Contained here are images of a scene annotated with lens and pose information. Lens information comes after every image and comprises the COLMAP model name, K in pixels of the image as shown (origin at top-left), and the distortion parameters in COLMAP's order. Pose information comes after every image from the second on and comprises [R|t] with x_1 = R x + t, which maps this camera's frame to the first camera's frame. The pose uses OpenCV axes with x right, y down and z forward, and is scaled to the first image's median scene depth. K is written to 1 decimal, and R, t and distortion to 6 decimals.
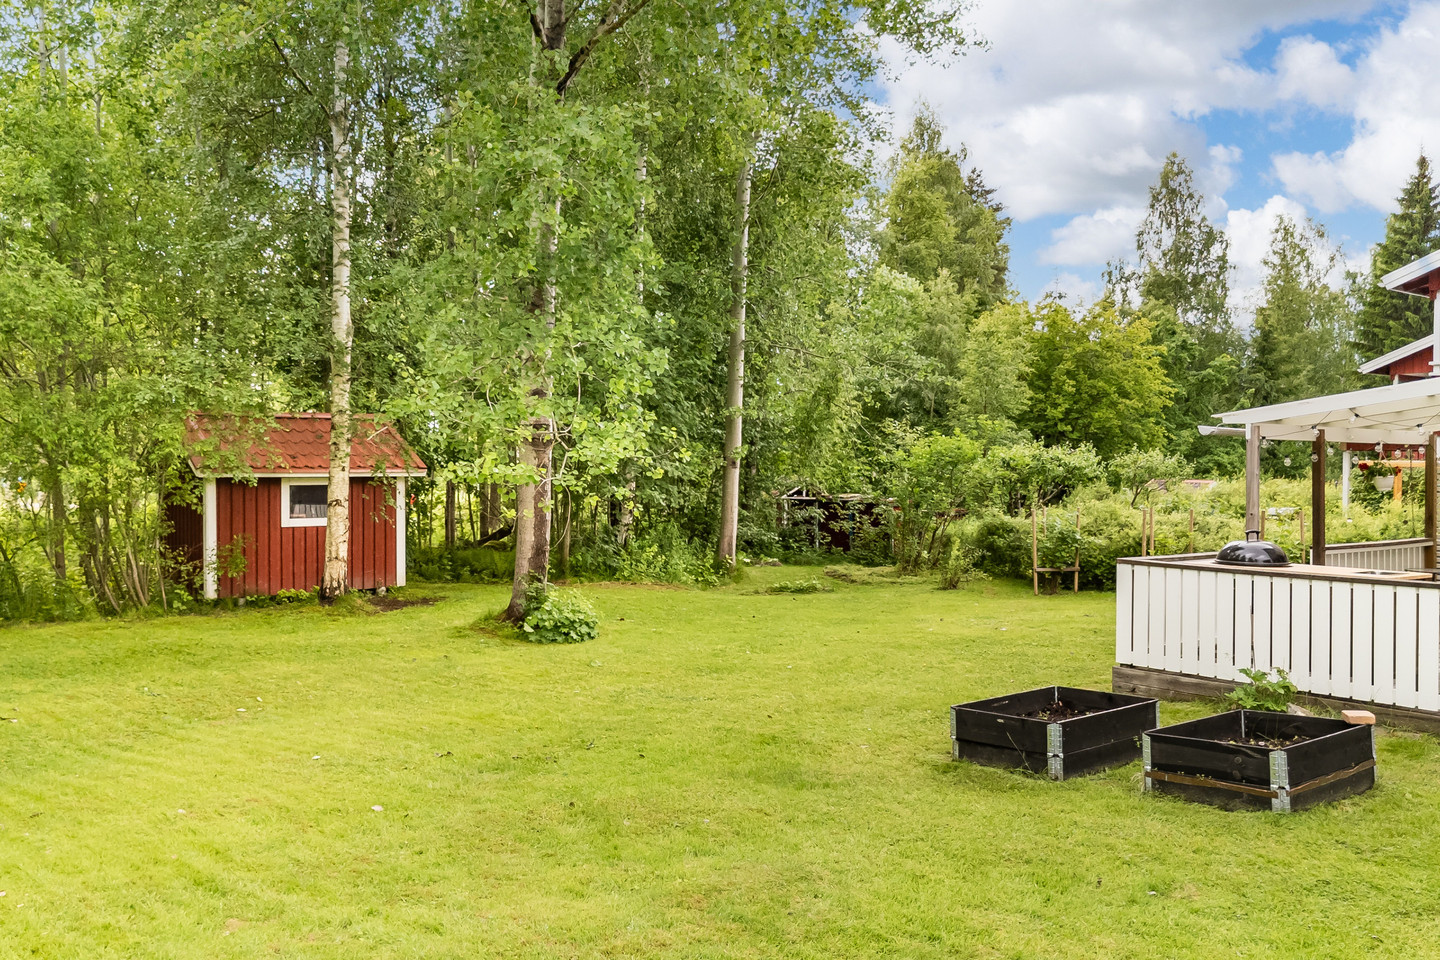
lens RADIAL K [[1252.0, 0, 763.9], [0, 1252.0, 450.6], [0, 0, 1]] dist [0.101639, -0.126515]
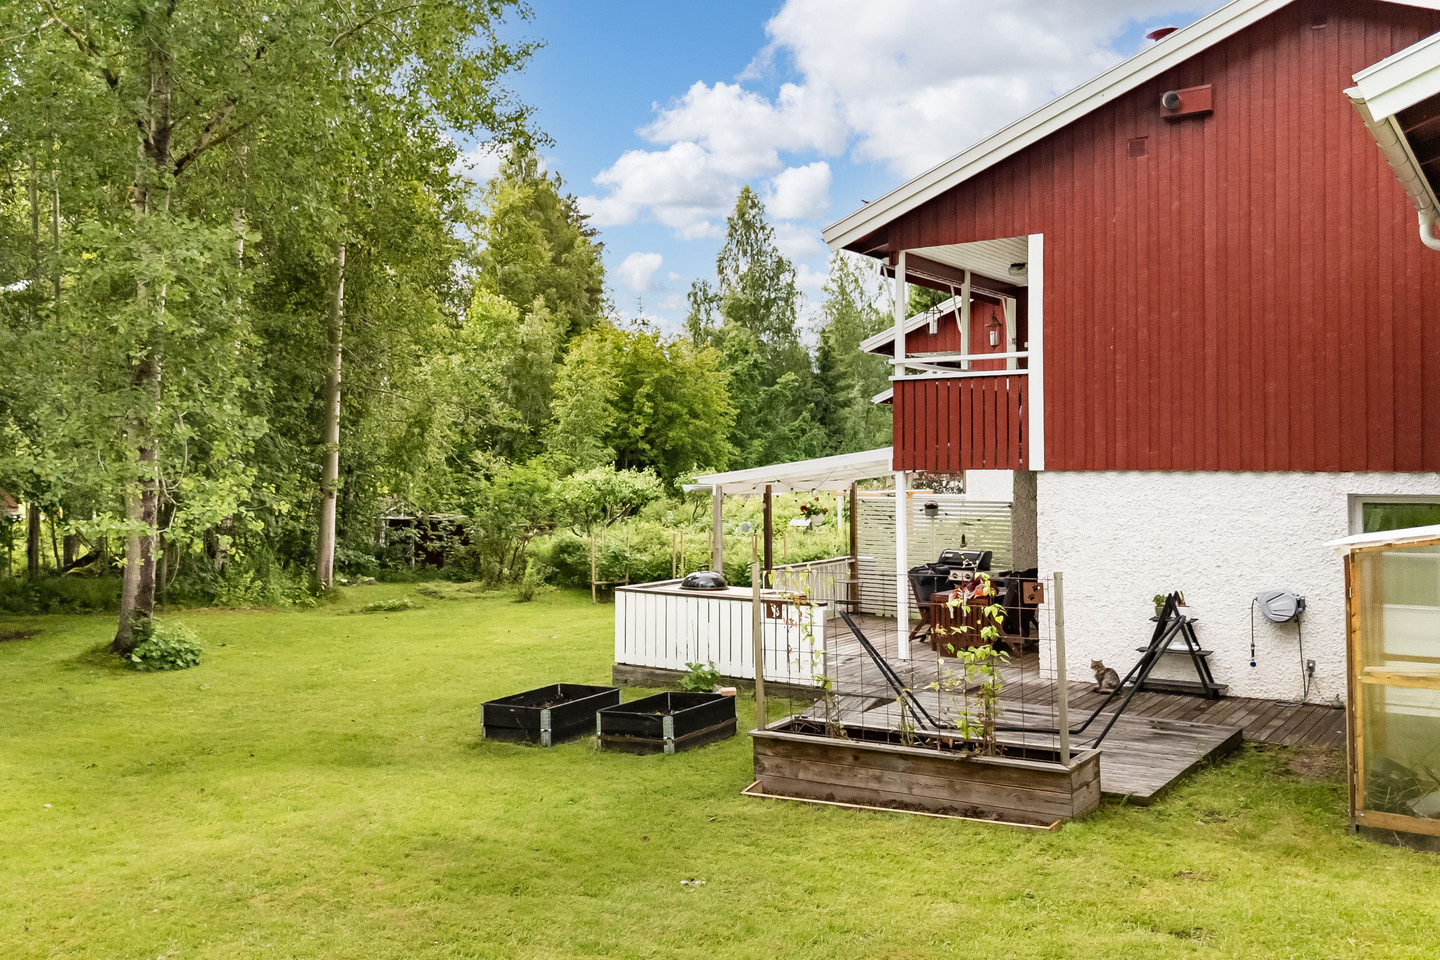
lens RADIAL K [[1252.0, 0, 728.4], [0, 1252.0, 435.9], [0, 0, 1]] dist [0.101639, -0.126515]
pose [[0.961798, -0.004270, 0.273726, 0.009676], [0.006073, 0.999965, -0.005738, -0.037411], [-0.273692, 0.007181, 0.961791, -0.188398]]
